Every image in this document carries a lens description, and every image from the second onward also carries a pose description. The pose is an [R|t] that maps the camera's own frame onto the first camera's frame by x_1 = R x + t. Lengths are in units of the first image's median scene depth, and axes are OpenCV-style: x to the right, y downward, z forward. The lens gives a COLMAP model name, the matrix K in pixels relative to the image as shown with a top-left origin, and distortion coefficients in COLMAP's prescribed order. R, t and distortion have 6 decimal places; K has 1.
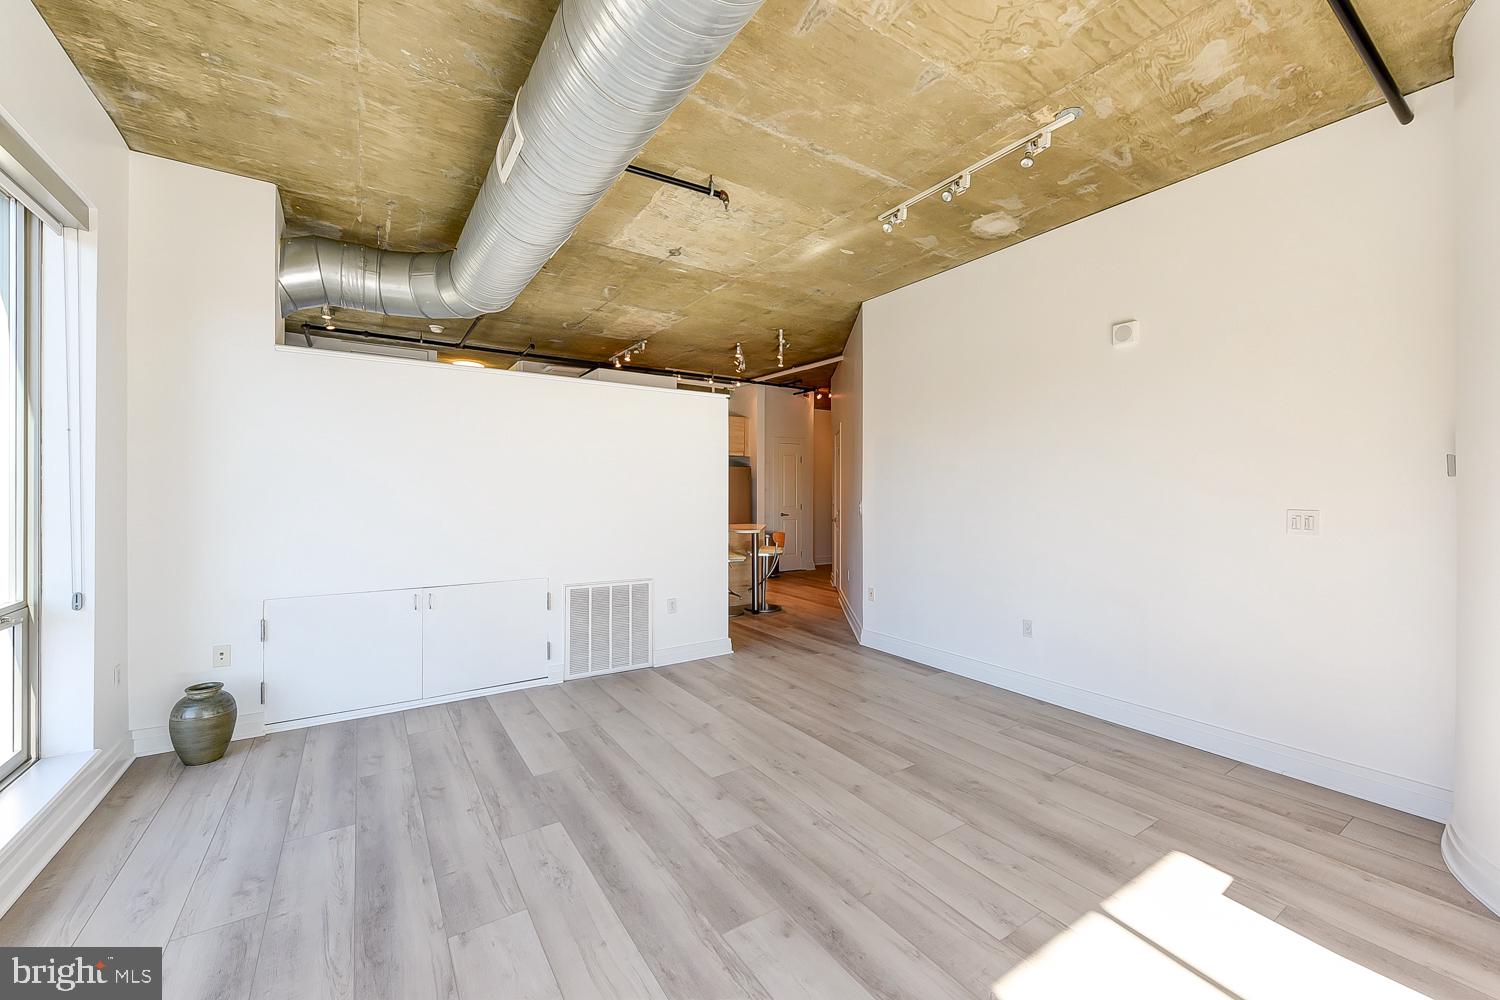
lens RADIAL K [[596.8, 0, 769.0], [0, 596.8, 489.2], [0, 0, 1]] dist [0.005577, -0.004457]
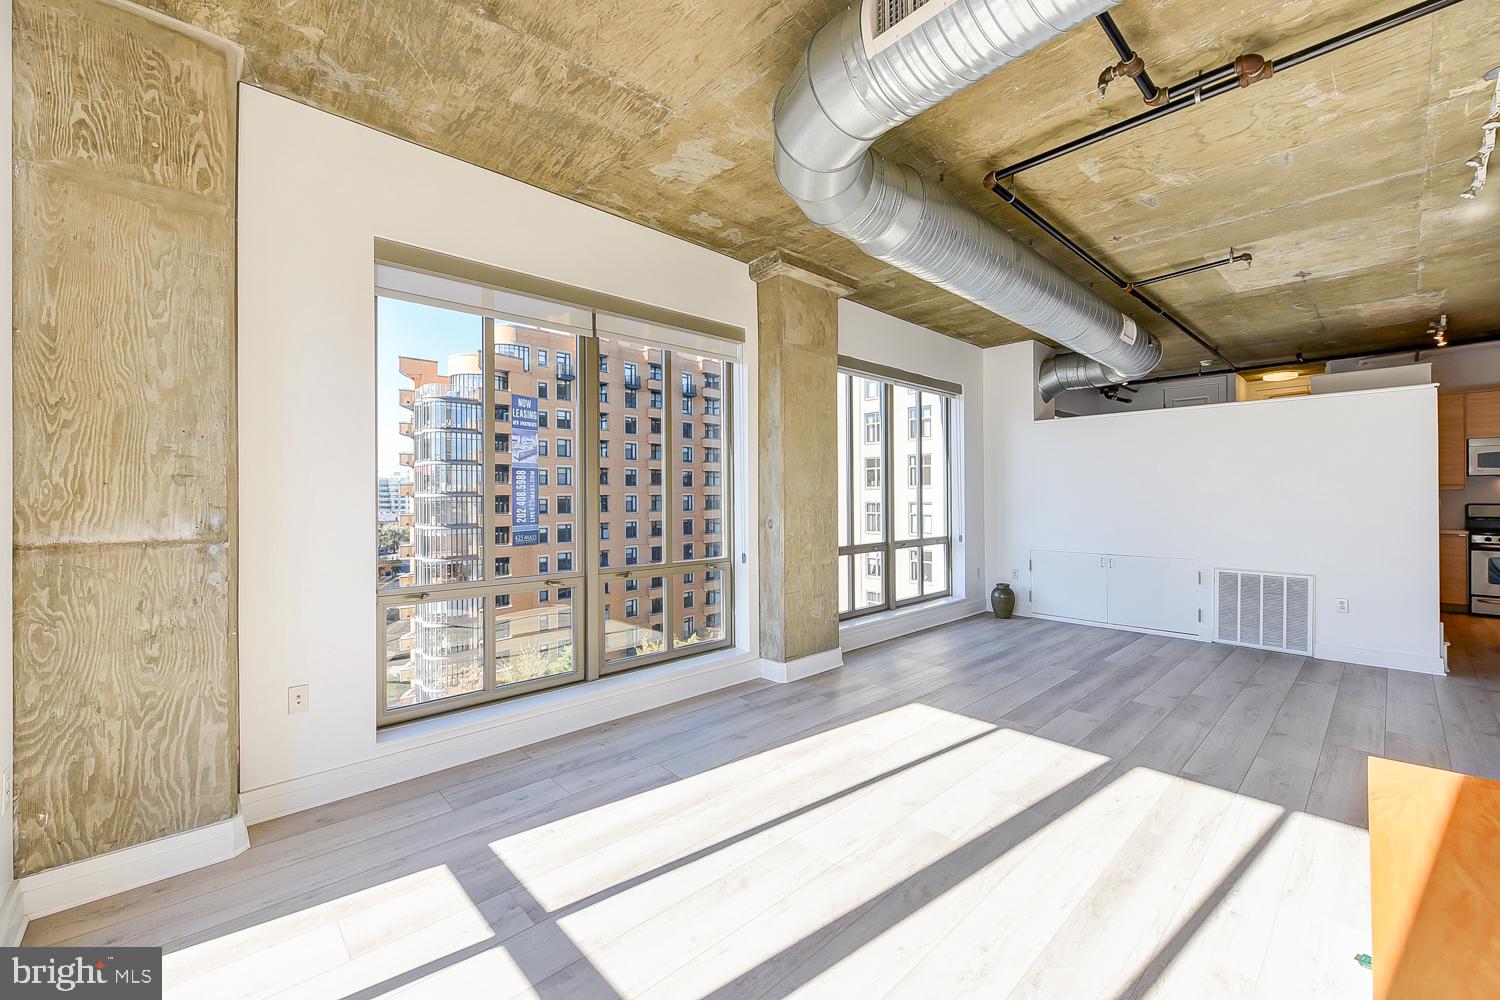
lens RADIAL K [[596.8, 0, 758.3], [0, 596.8, 496.7], [0, 0, 1]] dist [0.005577, -0.004457]
pose [[0.152473, -0.003534, -0.988301, 1.016097], [0.009583, 0.999952, -0.002097, 0.003693], [0.988261, -0.009151, 0.152499, -0.207560]]
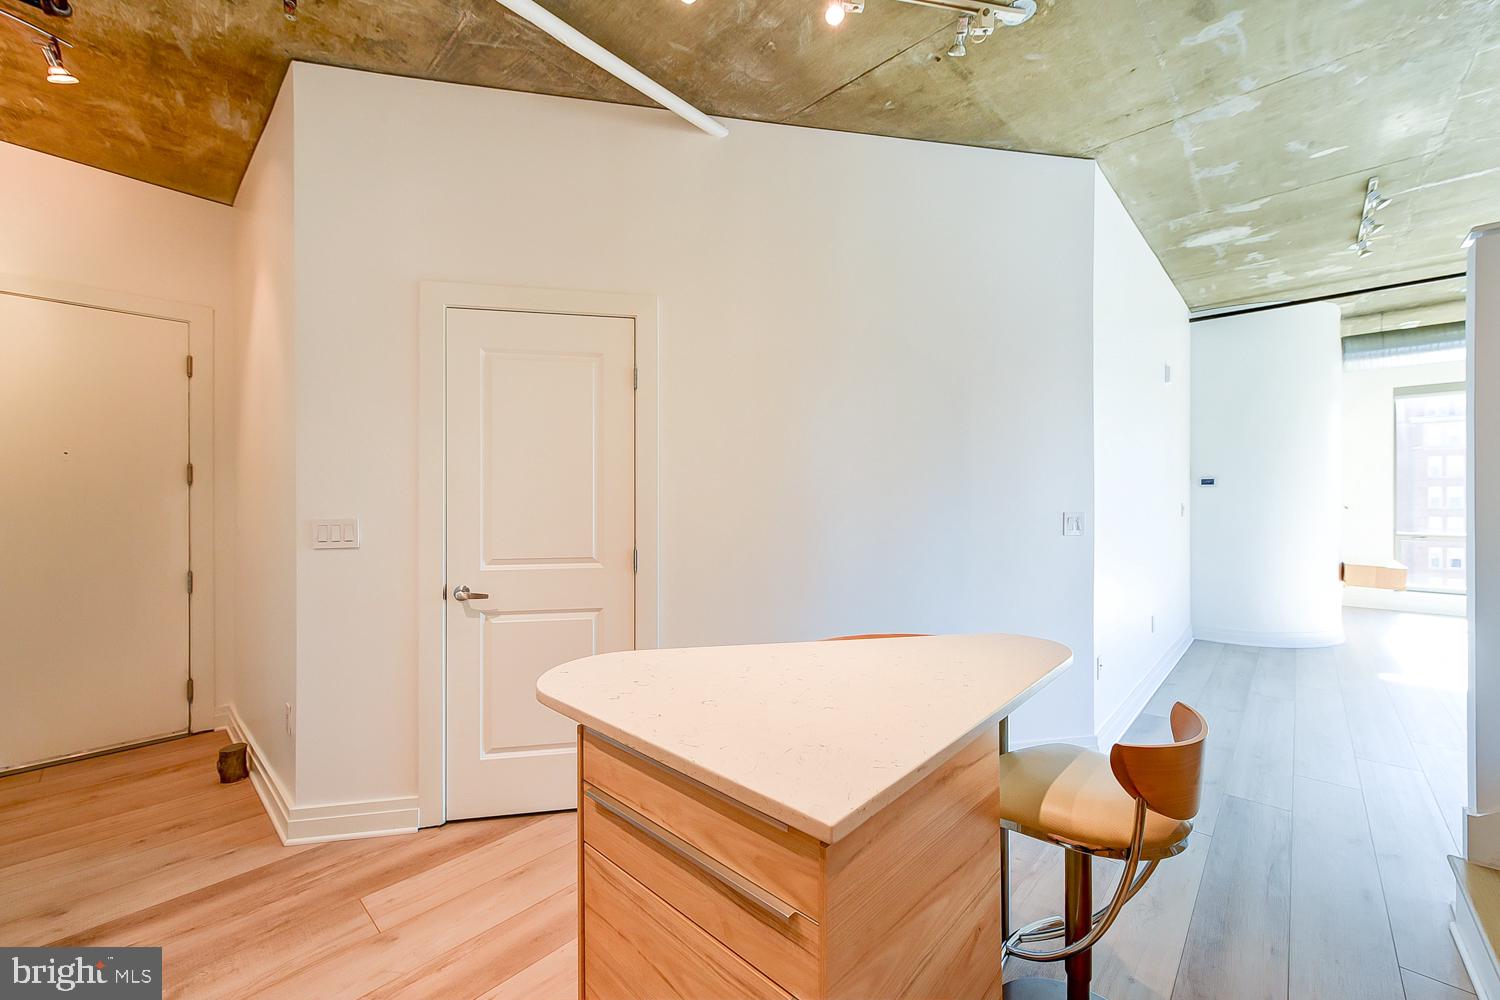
lens RADIAL K [[596.8, 0, 741.2], [0, 596.8, 496.6], [0, 0, 1]] dist [0.005577, -0.004457]
pose [[-0.215484, -0.001262, 0.976507, -0.533167], [-0.001046, 0.999999, 0.001061, 0.007654], [-0.976507, -0.000793, -0.215485, 2.390757]]
